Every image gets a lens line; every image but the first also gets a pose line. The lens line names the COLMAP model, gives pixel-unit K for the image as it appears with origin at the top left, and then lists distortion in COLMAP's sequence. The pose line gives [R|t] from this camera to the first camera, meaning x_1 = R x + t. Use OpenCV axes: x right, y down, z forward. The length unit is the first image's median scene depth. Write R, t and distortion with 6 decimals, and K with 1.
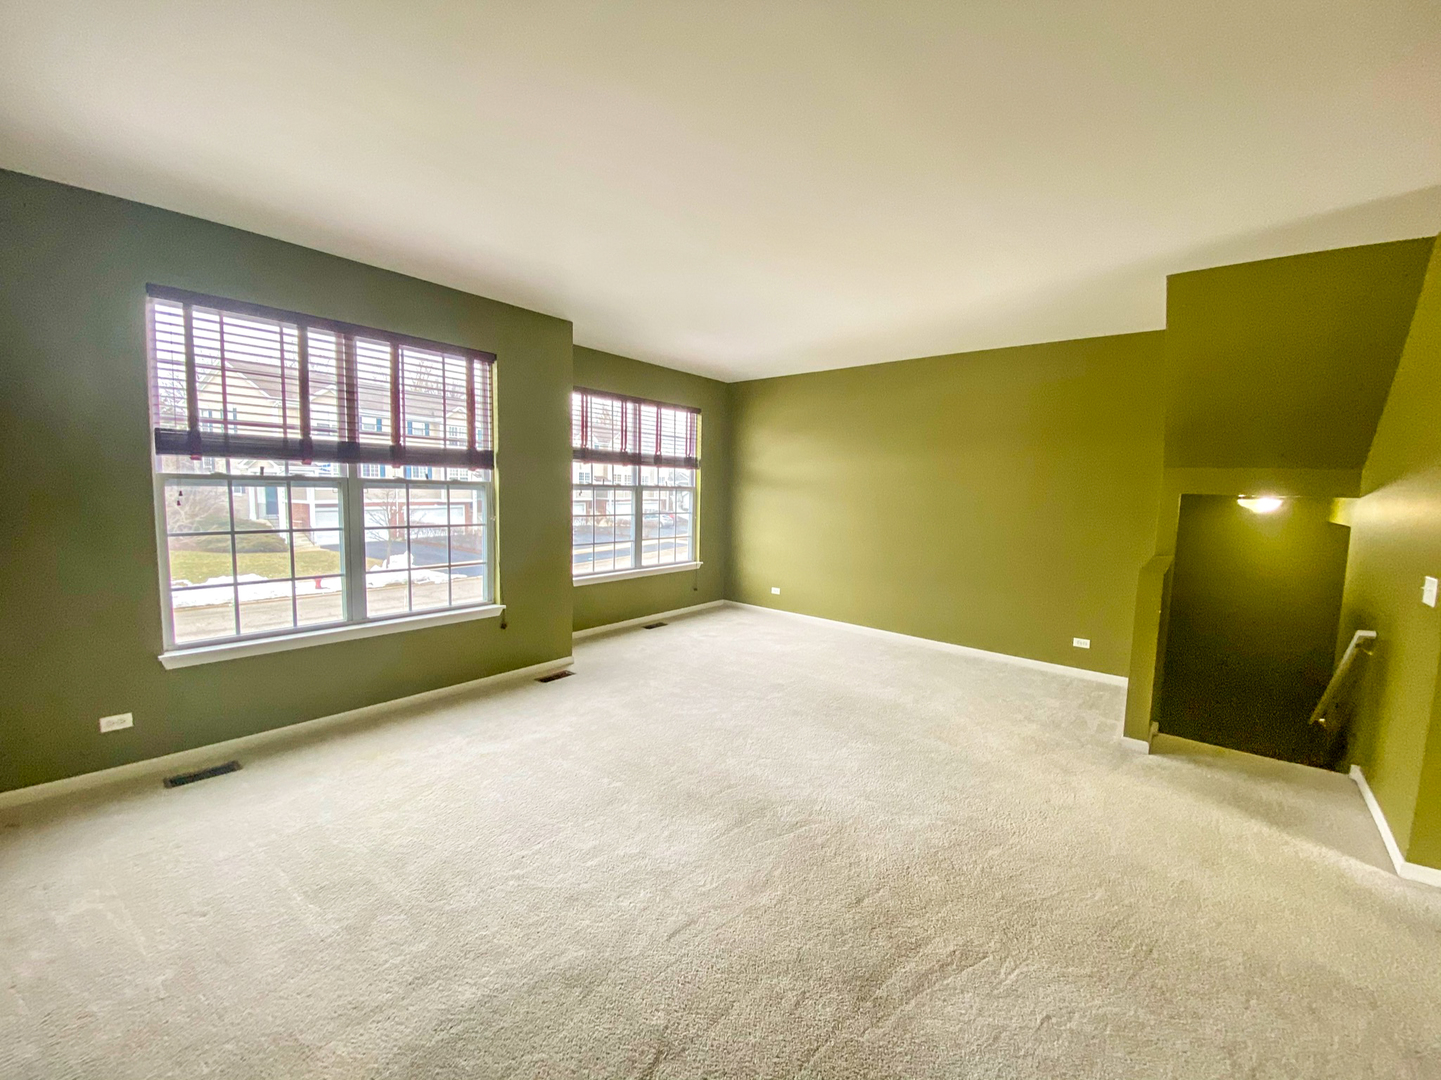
lens RADIAL K [[582.0, 0, 717.1], [0, 582.0, 535.4], [0, 0, 1]] dist [0.022412, -0.020556]
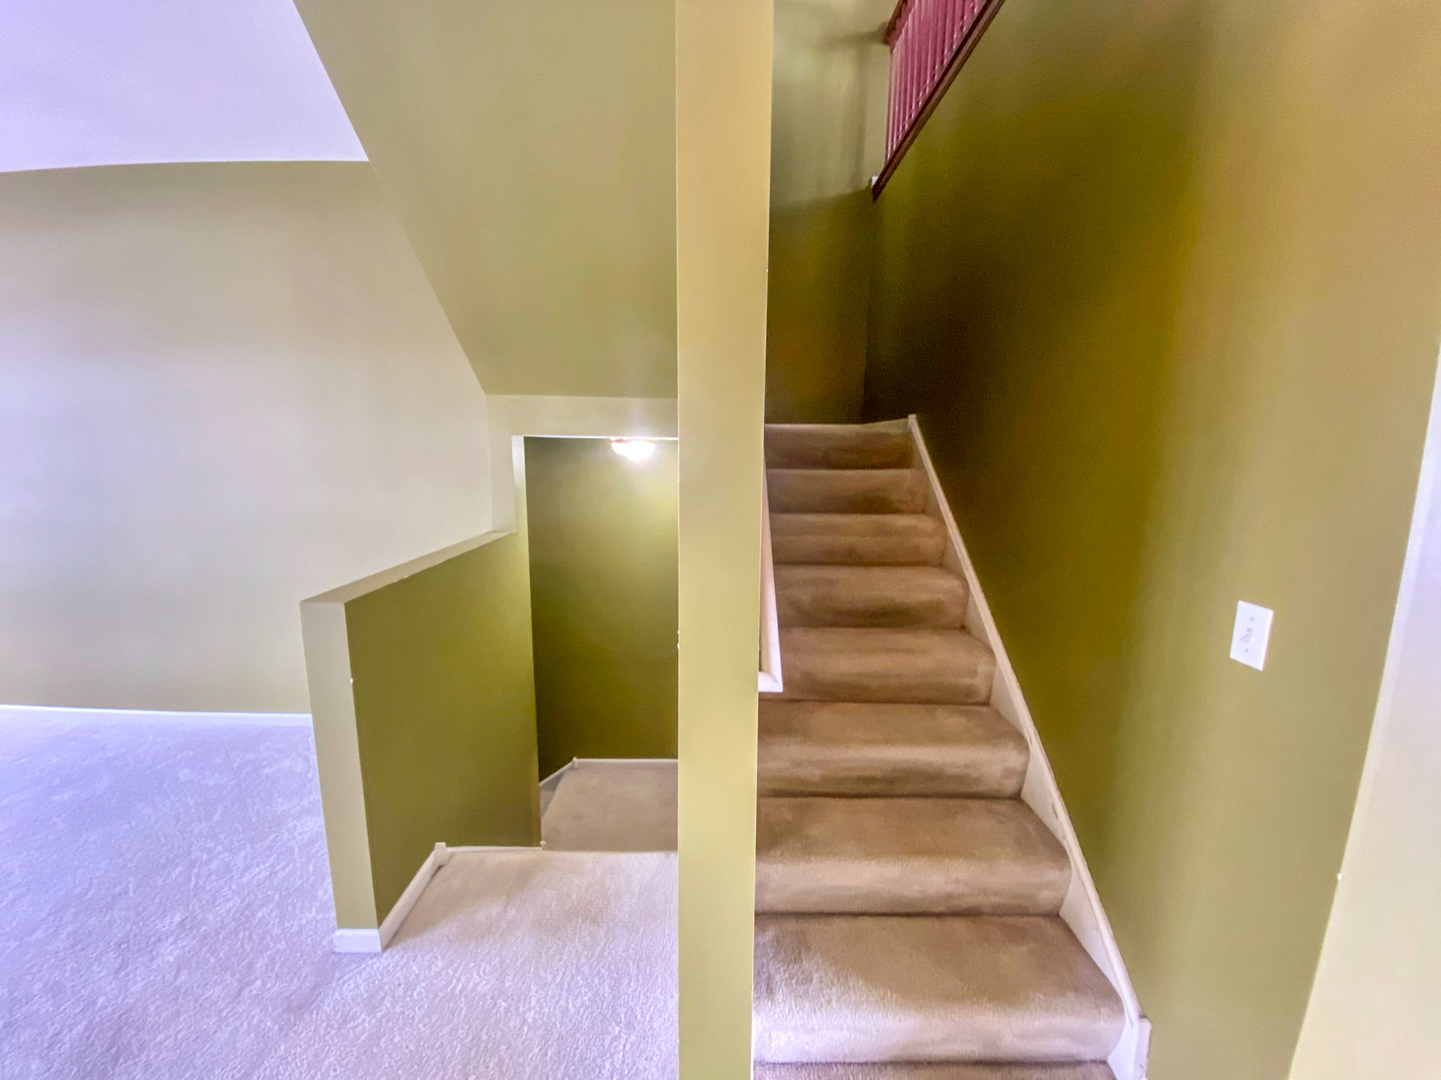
lens RADIAL K [[582.0, 0, 717.1], [0, 582.0, 535.4], [0, 0, 1]] dist [0.022412, -0.020556]
pose [[0.760232, -0.119113, 0.638638, 0.586785], [0.063274, 0.991950, 0.109688, -0.020612], [-0.646562, -0.042979, 0.761649, 0.381154]]
